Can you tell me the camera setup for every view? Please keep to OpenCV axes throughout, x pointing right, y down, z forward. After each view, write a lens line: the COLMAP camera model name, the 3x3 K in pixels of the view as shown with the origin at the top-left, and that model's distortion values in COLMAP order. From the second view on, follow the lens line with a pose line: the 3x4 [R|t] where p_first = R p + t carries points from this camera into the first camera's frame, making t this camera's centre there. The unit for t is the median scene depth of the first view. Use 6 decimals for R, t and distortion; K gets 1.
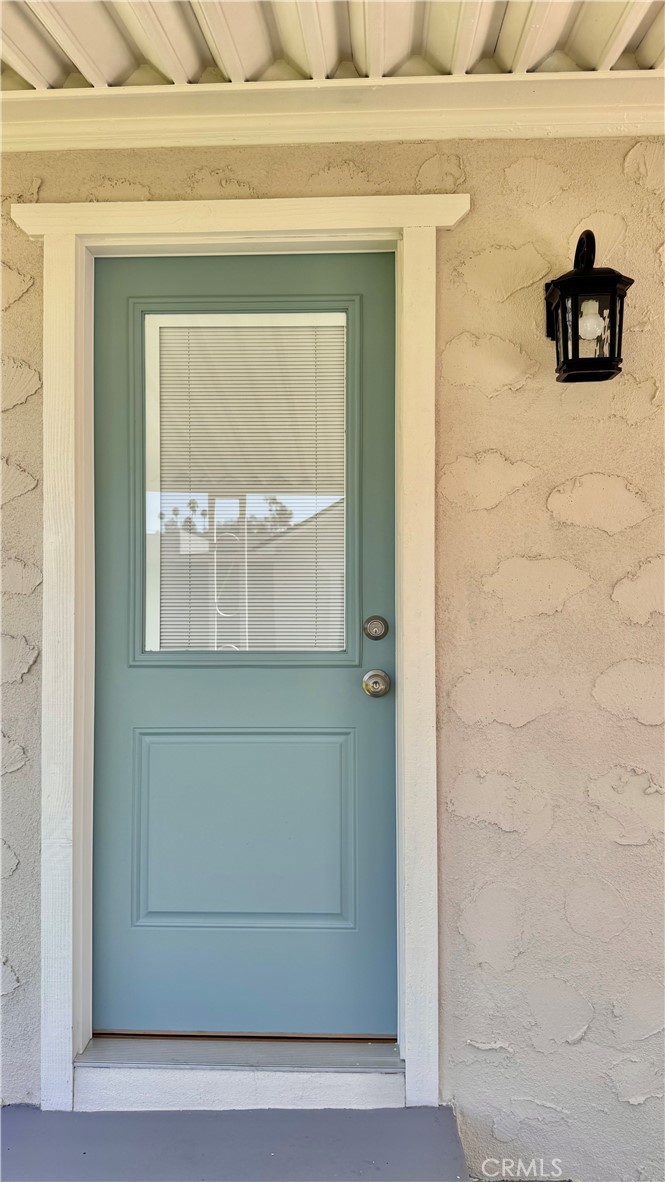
lens RADIAL K [[840.8, 0, 332.5], [0, 840.8, 591.0], [0, 0, 1]] dist [-0.000866, -0.000768]
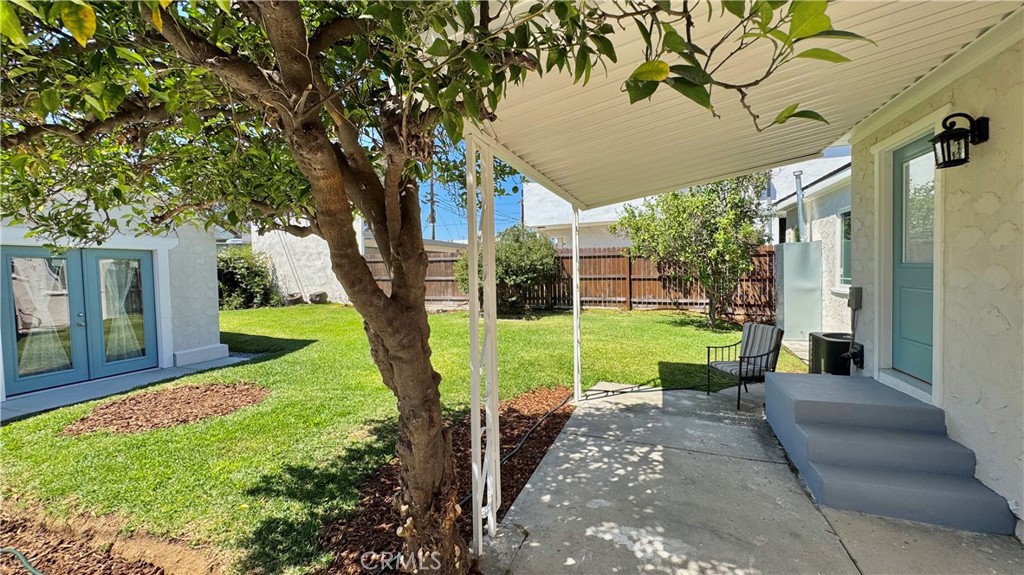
lens RADIAL K [[421.8, 0, 512.0], [0, 421.8, 287.5], [0, 0, 1]] dist [-0.000184, -0.000059]
pose [[-0.292087, 0.043683, -0.955393, 2.019466], [0.038328, 0.998688, 0.033945, 0.054682], [0.955623, -0.026703, -0.293379, -0.033339]]
